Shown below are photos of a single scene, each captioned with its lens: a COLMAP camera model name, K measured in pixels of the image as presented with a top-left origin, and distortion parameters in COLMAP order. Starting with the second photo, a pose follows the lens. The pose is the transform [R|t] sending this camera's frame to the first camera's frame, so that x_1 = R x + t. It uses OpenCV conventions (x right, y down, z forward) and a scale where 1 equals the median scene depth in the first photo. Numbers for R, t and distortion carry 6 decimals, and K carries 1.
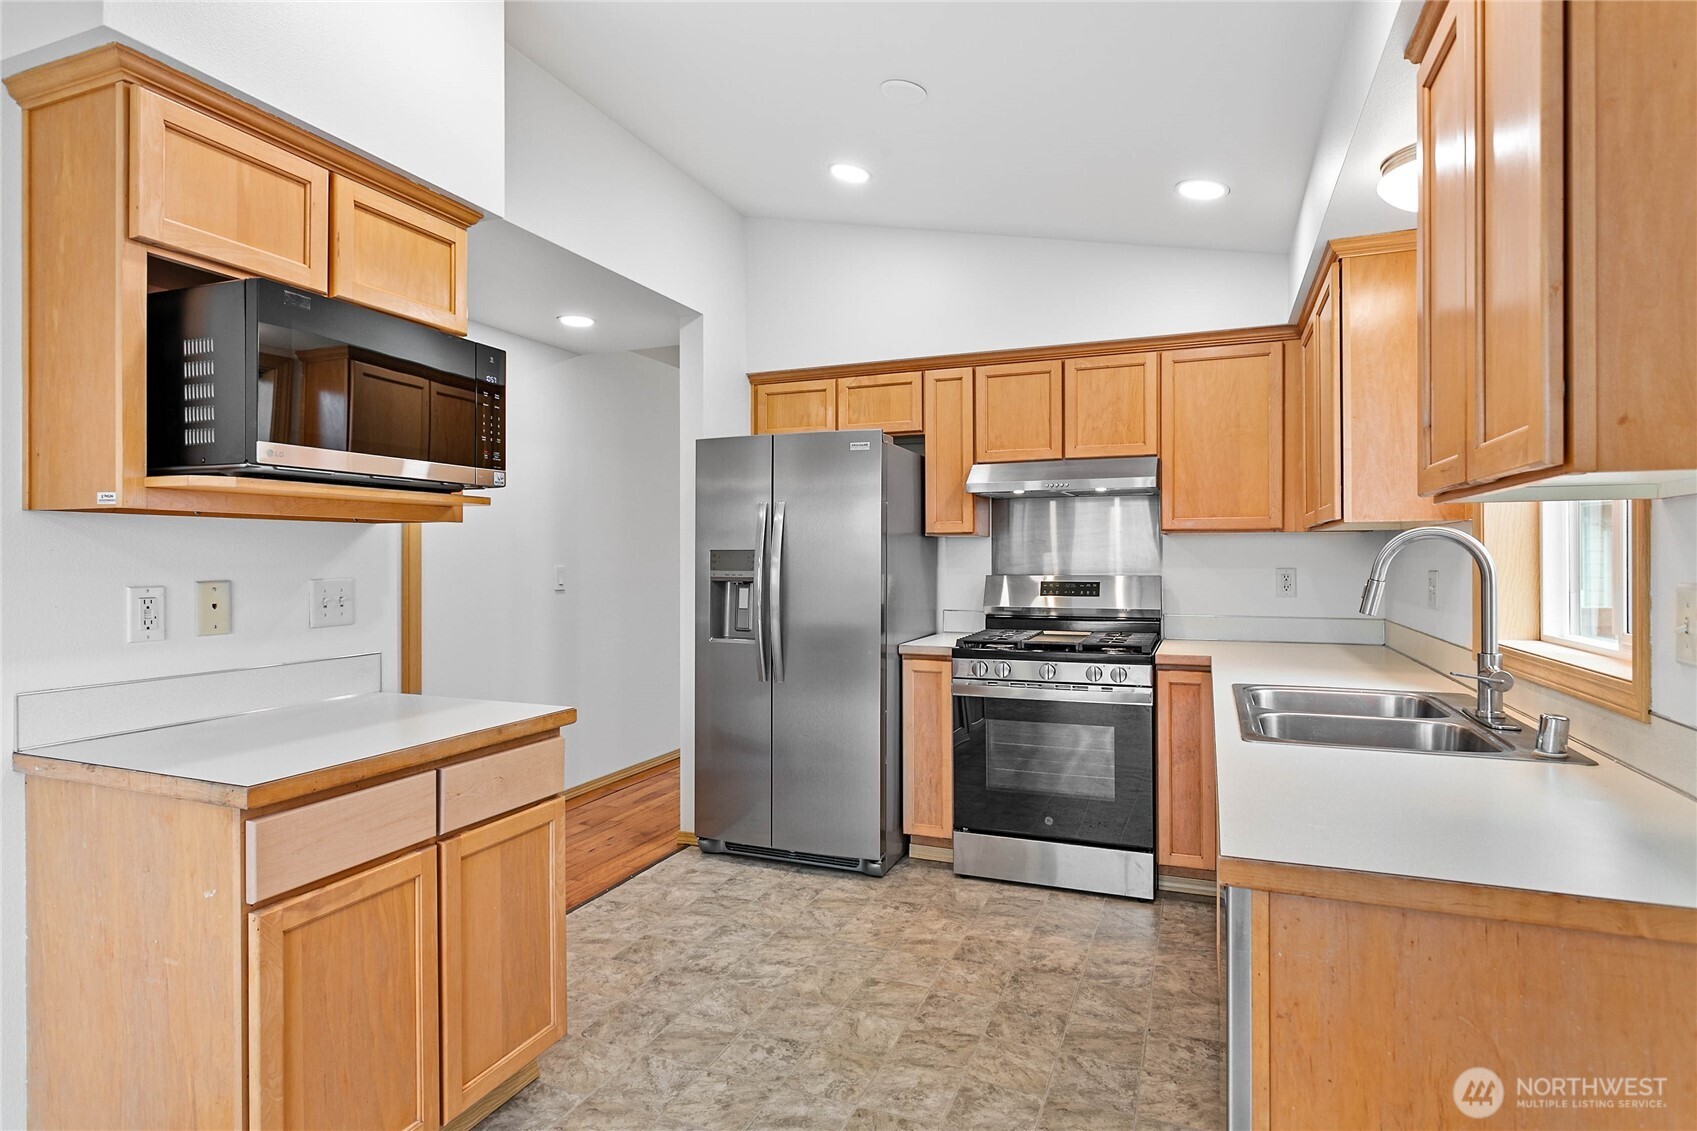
lens RADIAL K [[877.2, 0, 852.6], [0, 877.2, 568.6], [0, 0, 1]] dist [-0.006136, 0.000355]
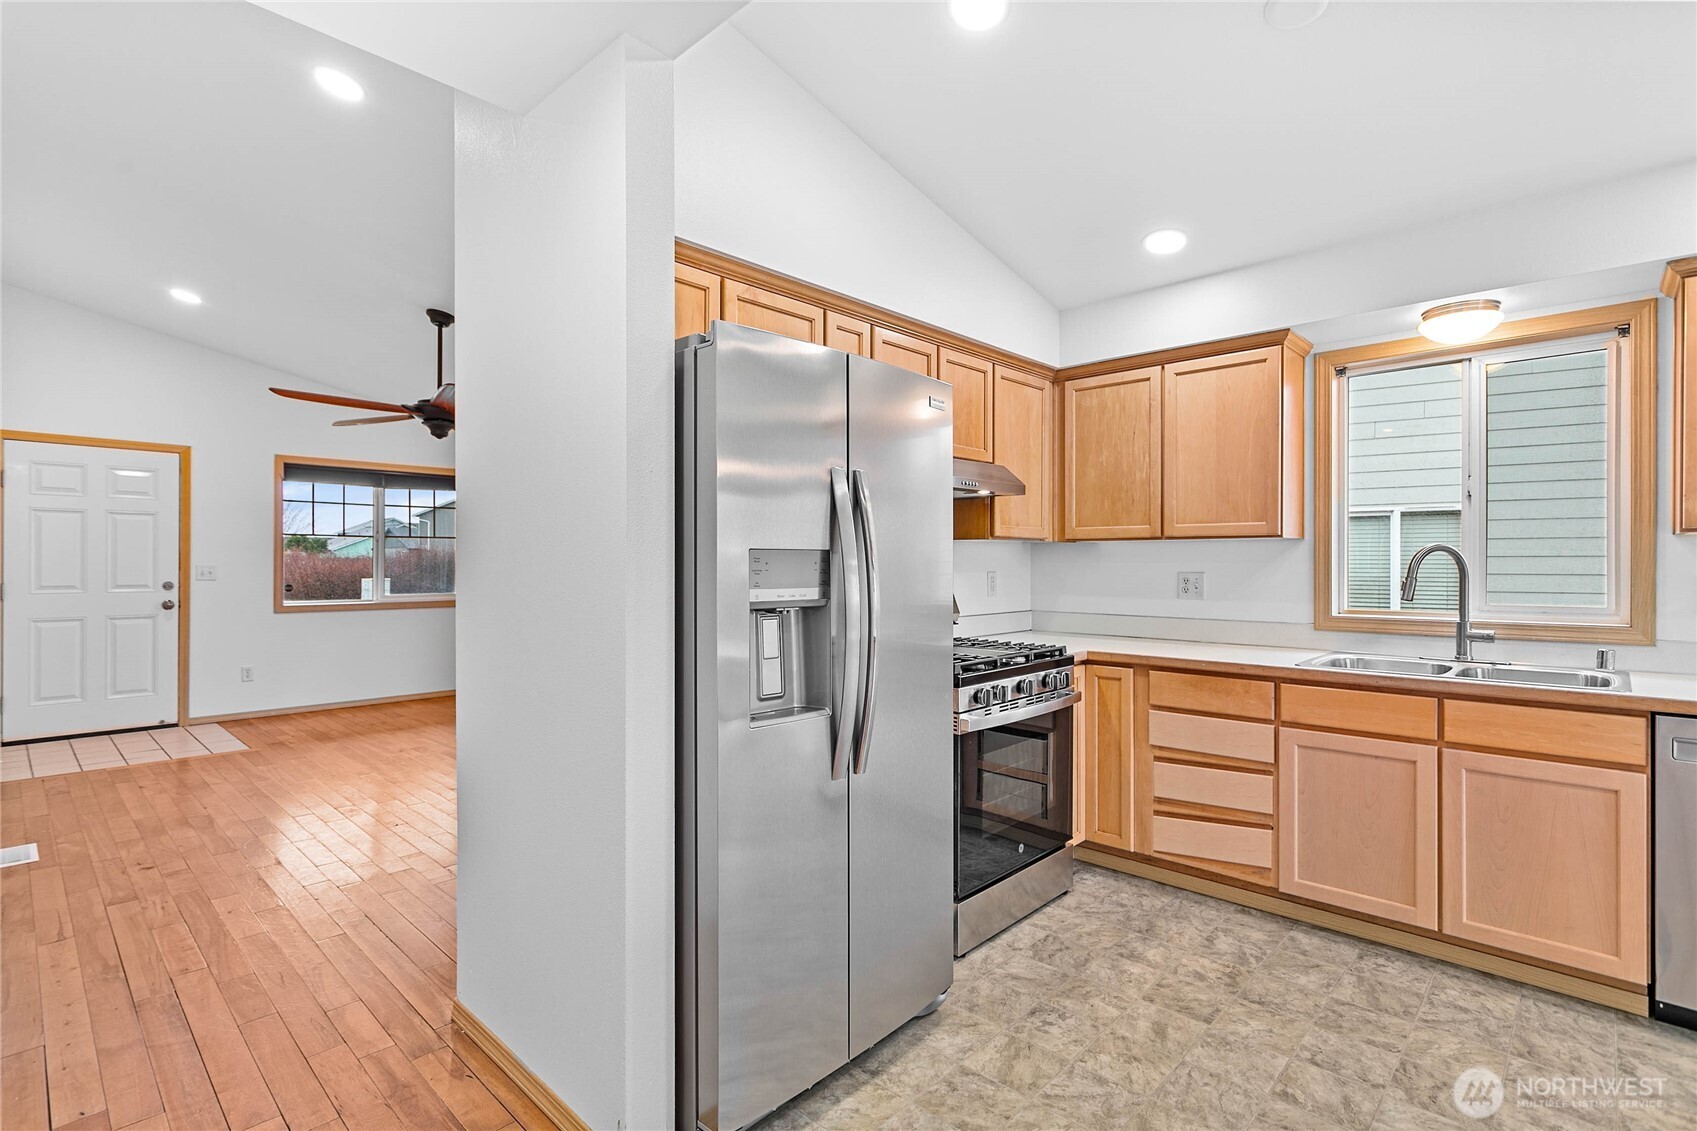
lens RADIAL K [[800.9, 0, 842.4], [0, 800.9, 564.5], [0, 0, 1]] dist [-0.000029, 0.001851]
pose [[0.374607, -0.005004, 0.927170, -0.694264], [0.011211, 0.999937, 0.000867, -0.014420], [-0.927116, 0.010069, 0.374640, 0.947782]]
